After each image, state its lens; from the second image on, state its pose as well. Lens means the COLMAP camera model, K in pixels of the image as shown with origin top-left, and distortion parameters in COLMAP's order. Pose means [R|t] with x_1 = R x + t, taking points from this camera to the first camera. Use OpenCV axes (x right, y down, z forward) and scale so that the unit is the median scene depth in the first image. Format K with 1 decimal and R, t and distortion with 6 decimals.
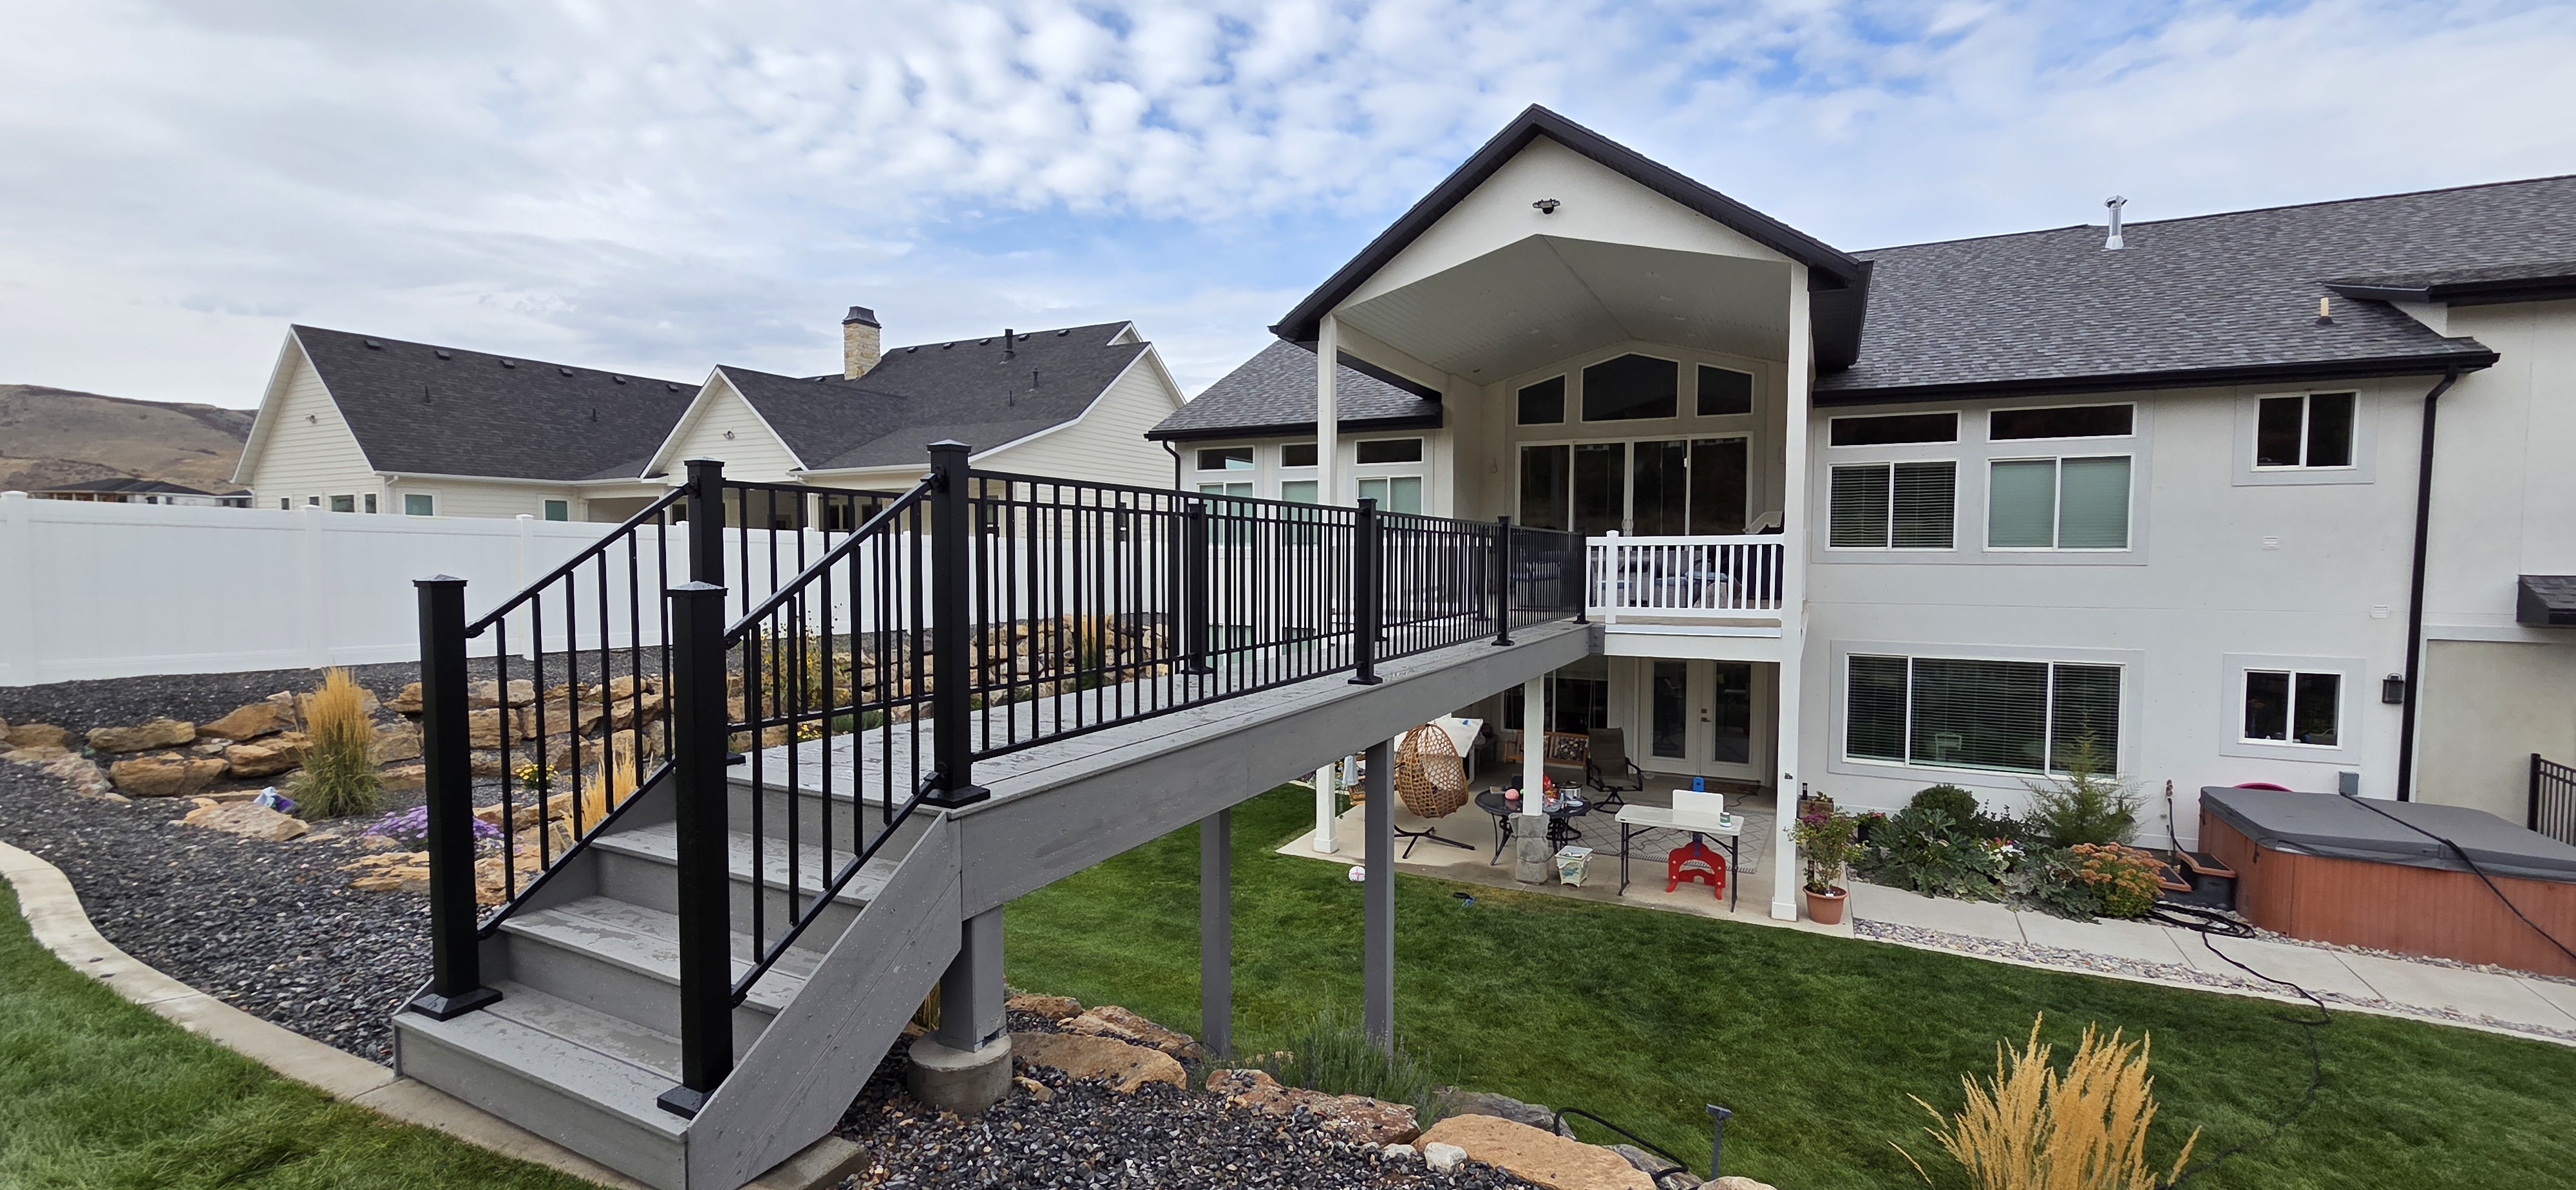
lens RADIAL K [[1049.4, 0, 1275.5], [0, 1049.4, 598.2], [0, 0, 1]] dist [-0.000714, -0.000514]
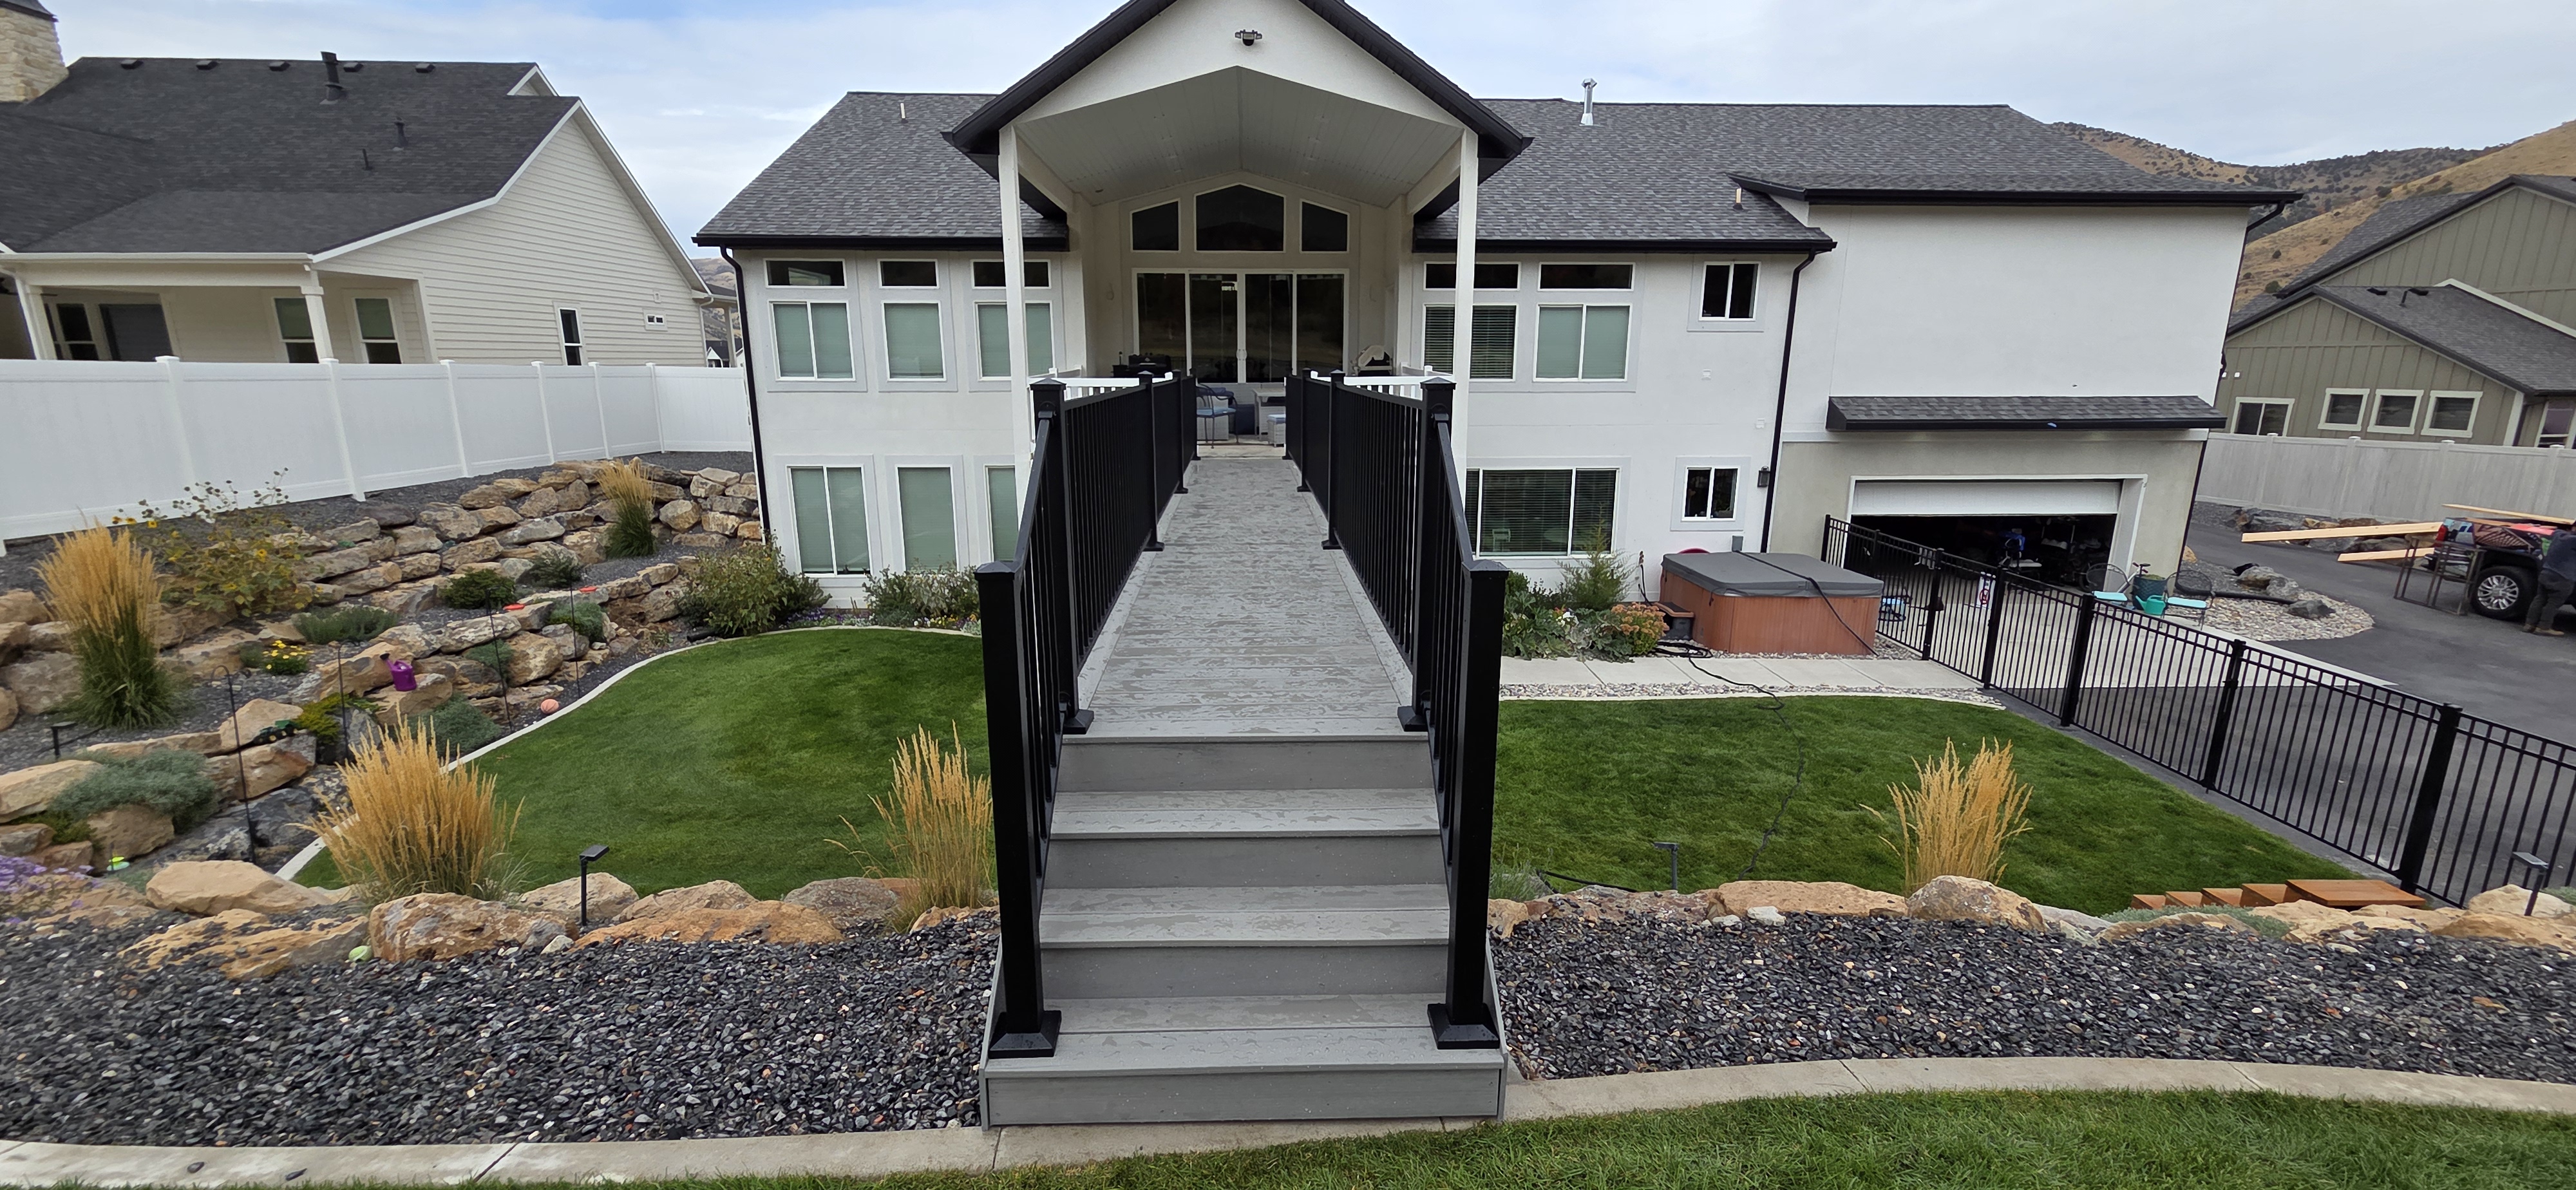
lens RADIAL K [[1052.4, 0, 1282.1], [0, 1052.4, 603.2], [0, 0, 1]] dist [0.001751, -0.000546]
pose [[0.870230, -0.113393, 0.479419, -0.236496], [0.023454, 0.981583, 0.189592, -0.033951], [-0.492088, -0.153744, 0.856862, 0.044779]]
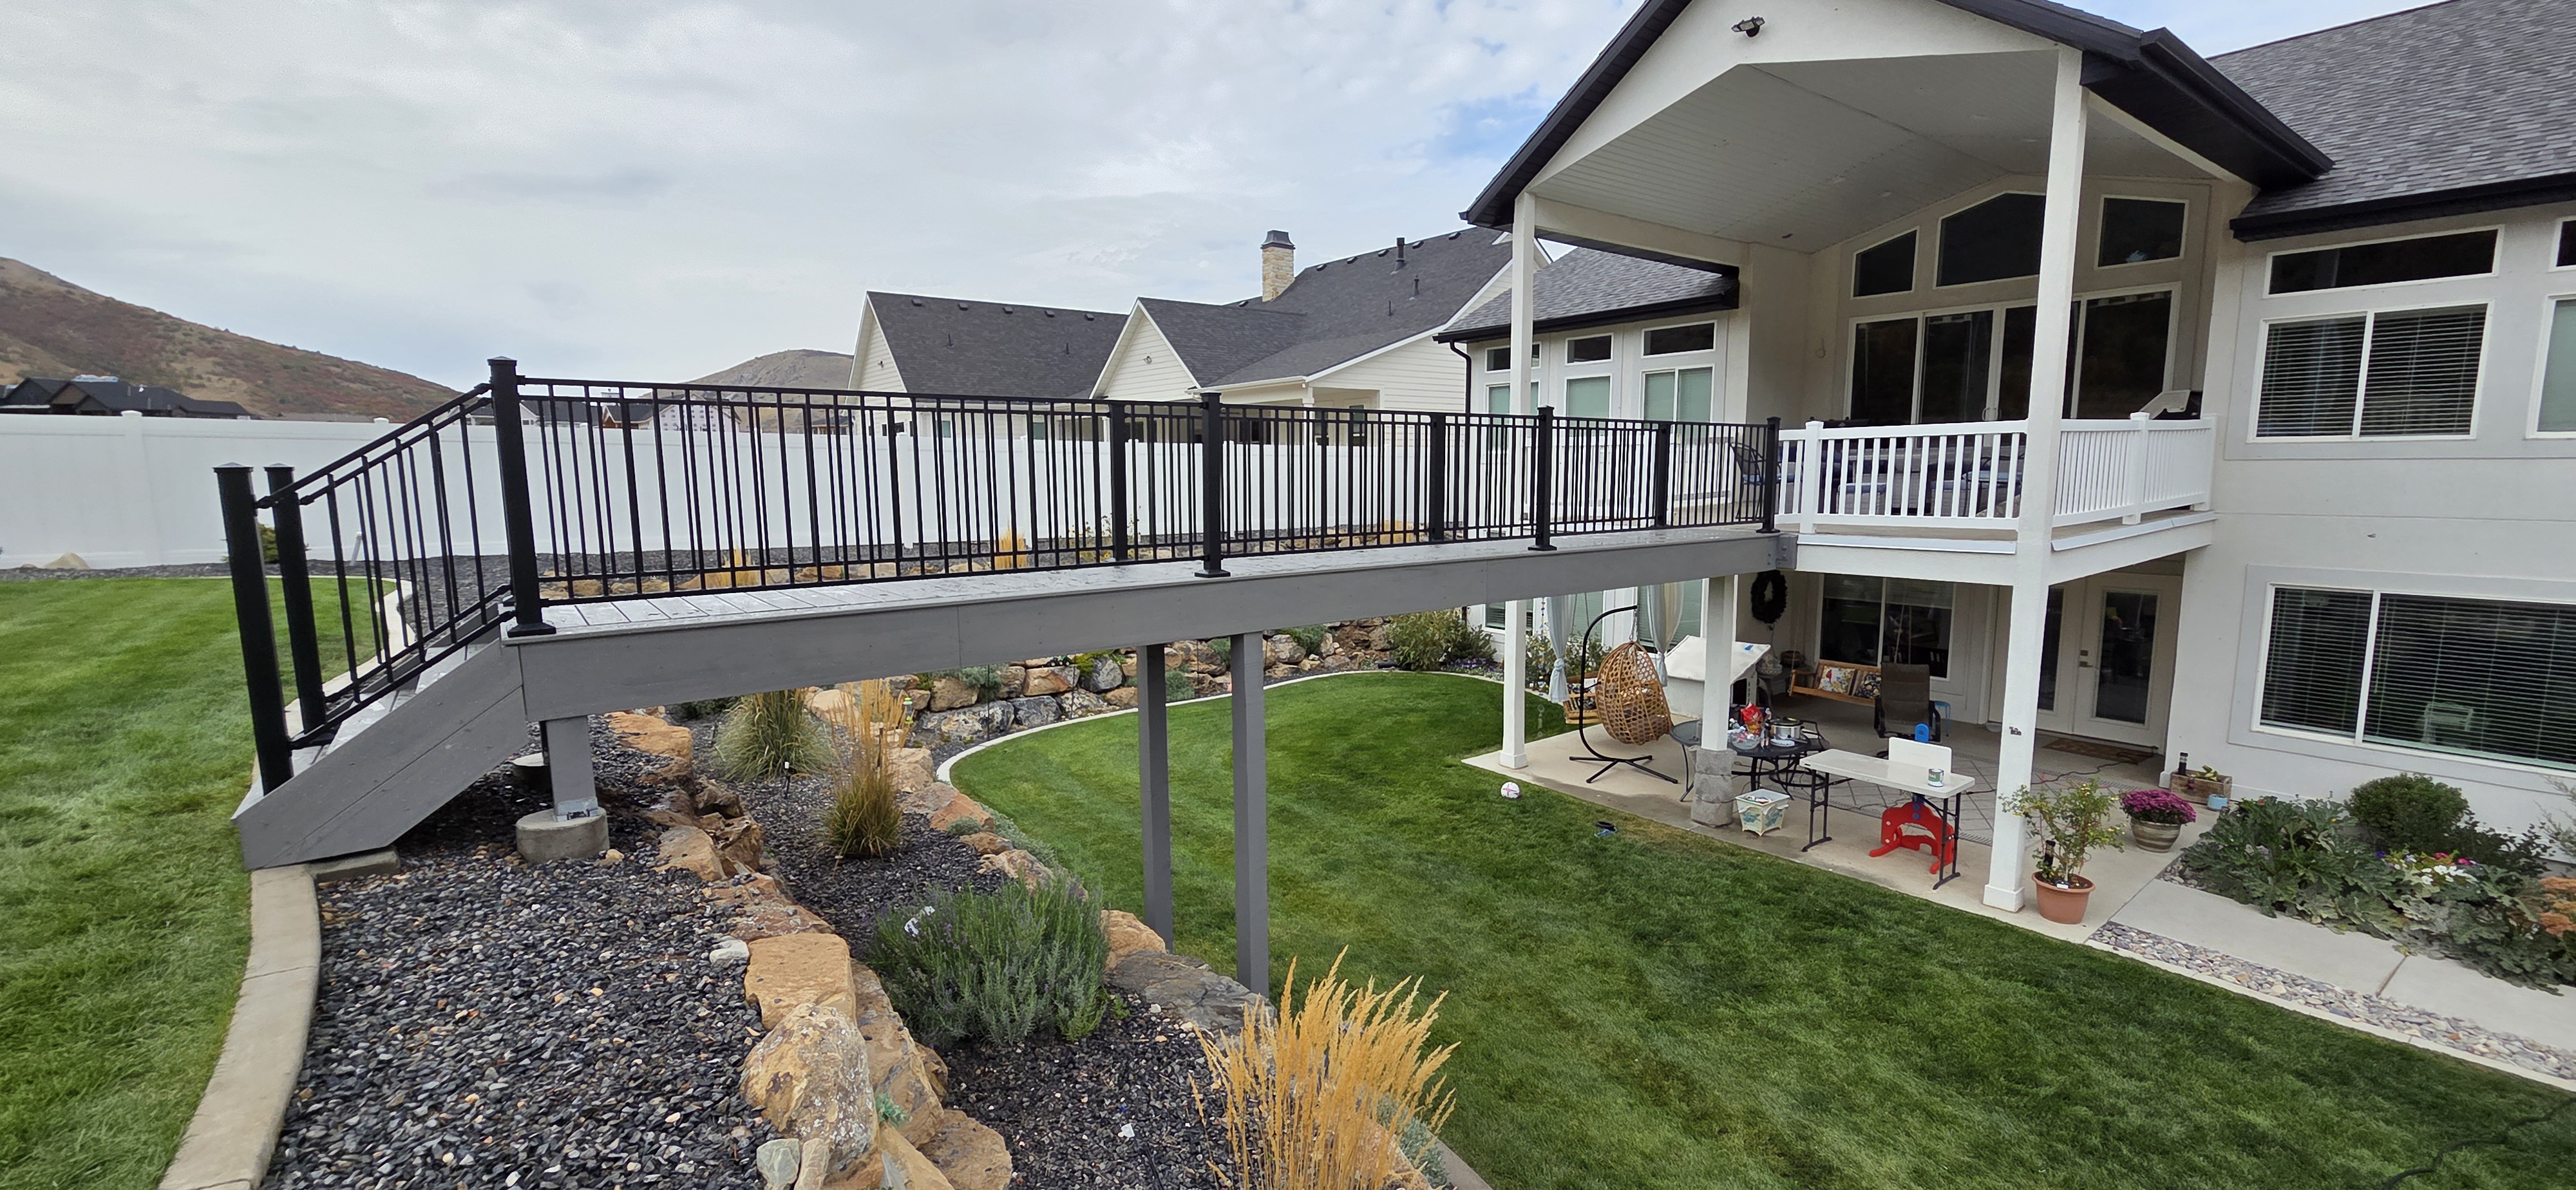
lens RADIAL K [[1052.4, 0, 1282.1], [0, 1052.4, 603.2], [0, 0, 1]] dist [0.001751, -0.000546]
pose [[0.902205, 0.046470, -0.428796, 0.284348], [-0.008545, 0.995910, 0.089950, 0.007111], [0.431222, -0.077490, 0.898912, 0.054632]]
